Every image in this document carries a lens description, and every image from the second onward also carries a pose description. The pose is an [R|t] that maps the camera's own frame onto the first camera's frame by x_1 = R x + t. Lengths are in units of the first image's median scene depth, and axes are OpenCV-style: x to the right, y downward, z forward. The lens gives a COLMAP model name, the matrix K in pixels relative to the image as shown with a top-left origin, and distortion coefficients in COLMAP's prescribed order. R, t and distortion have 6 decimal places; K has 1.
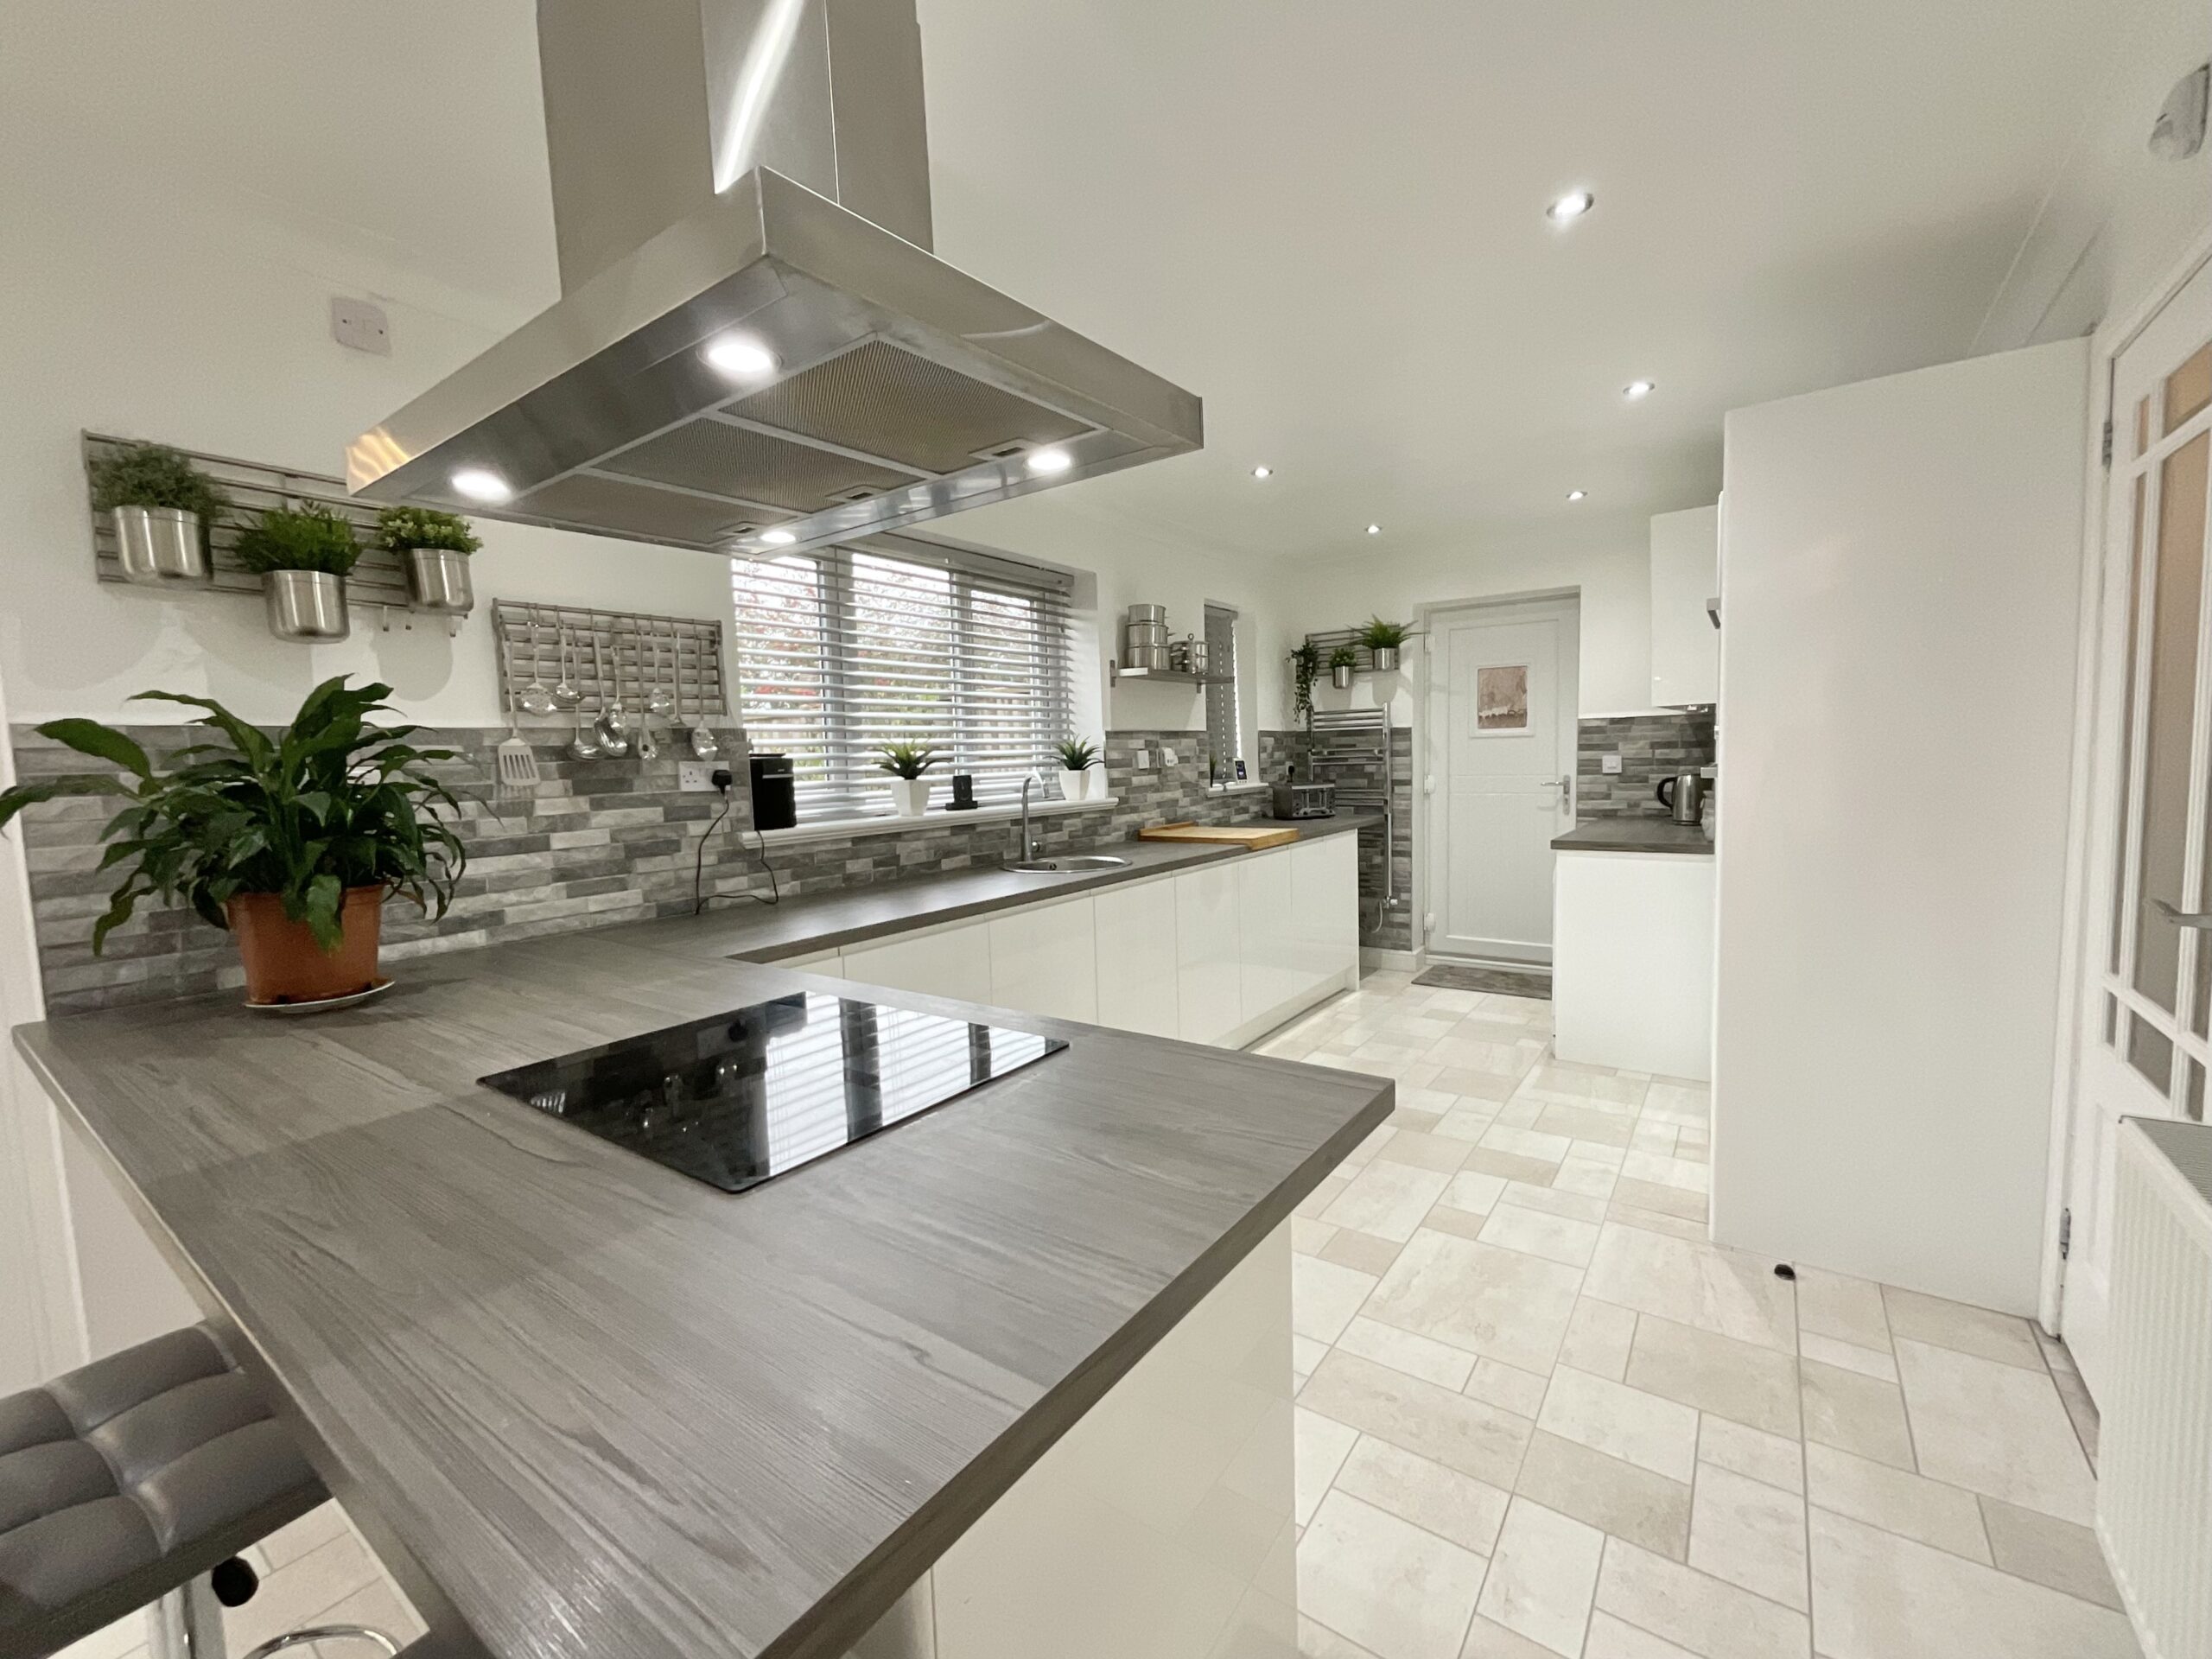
lens RADIAL K [[917.8, 0, 1092.7], [0, 917.8, 833.5], [0, 0, 1]] dist [-0.001962, 0.001446]
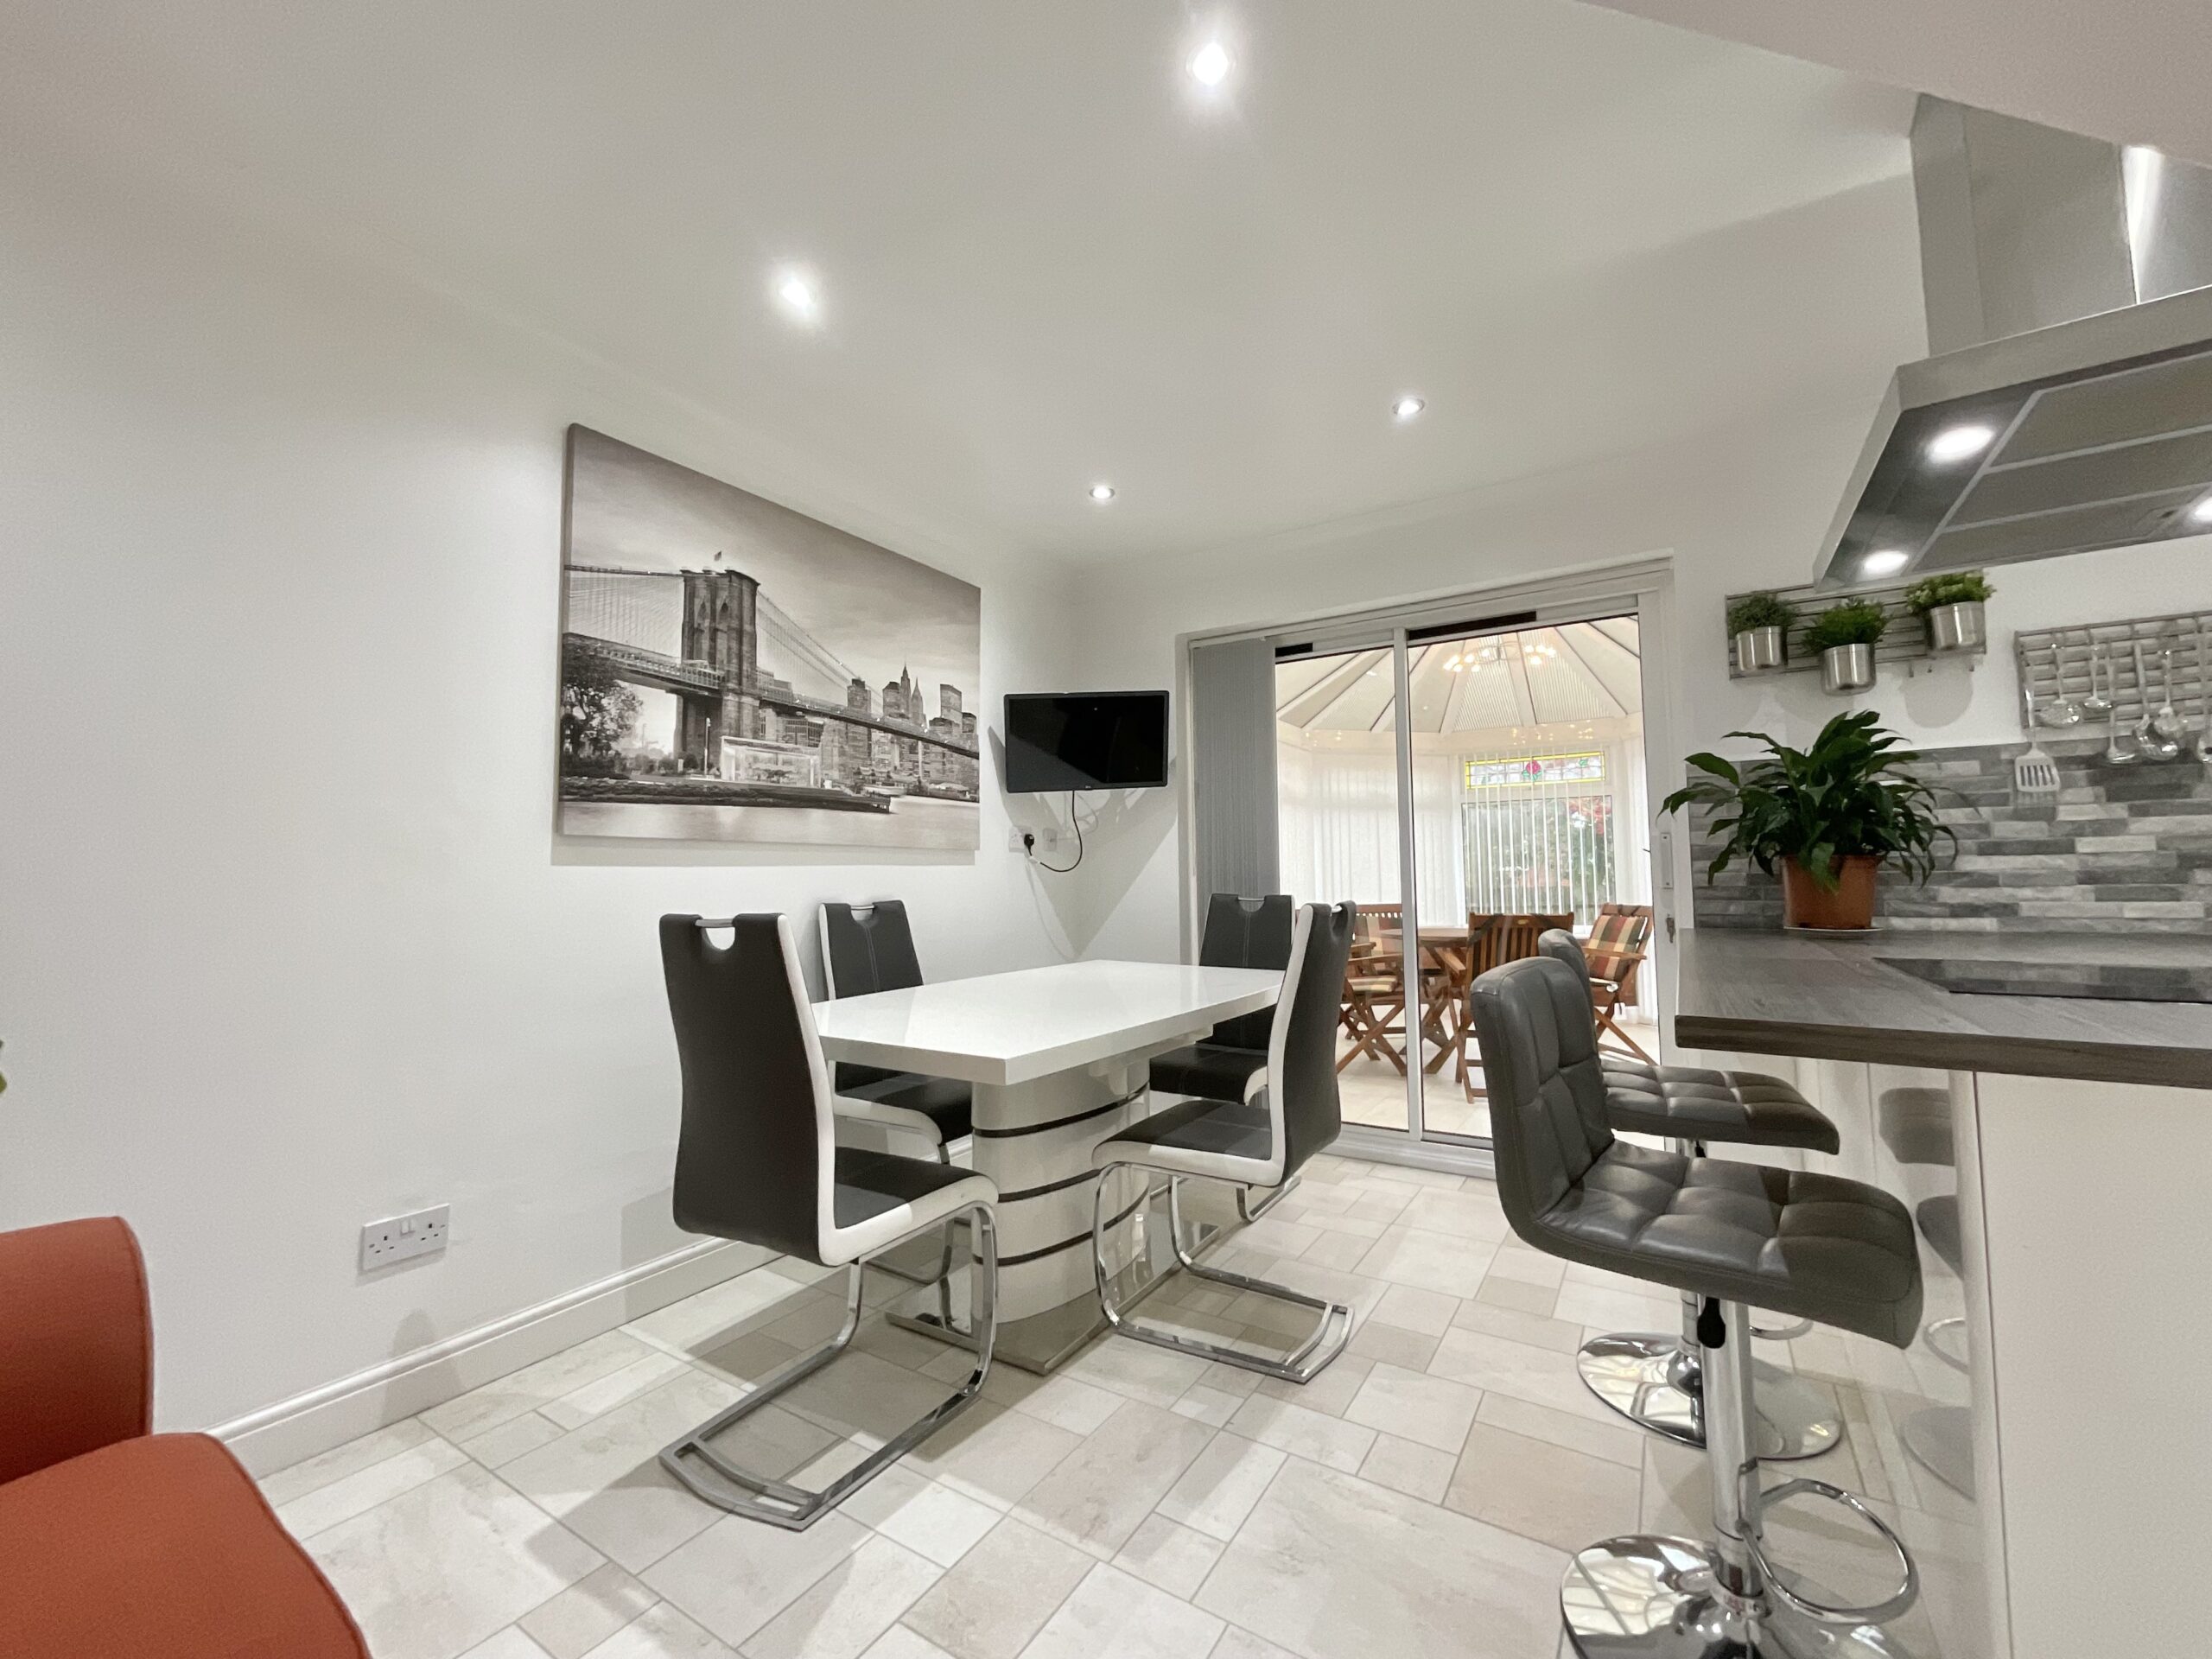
lens RADIAL K [[917.8, 0, 1100.9], [0, 917.8, 820.5], [0, 0, 1]] dist [-0.001962, 0.001446]
pose [[0.056453, -0.037796, -0.997690, 0.320979], [-0.076344, 0.996194, -0.042059, 0.087757], [0.995482, 0.078542, 0.053353, -0.143427]]
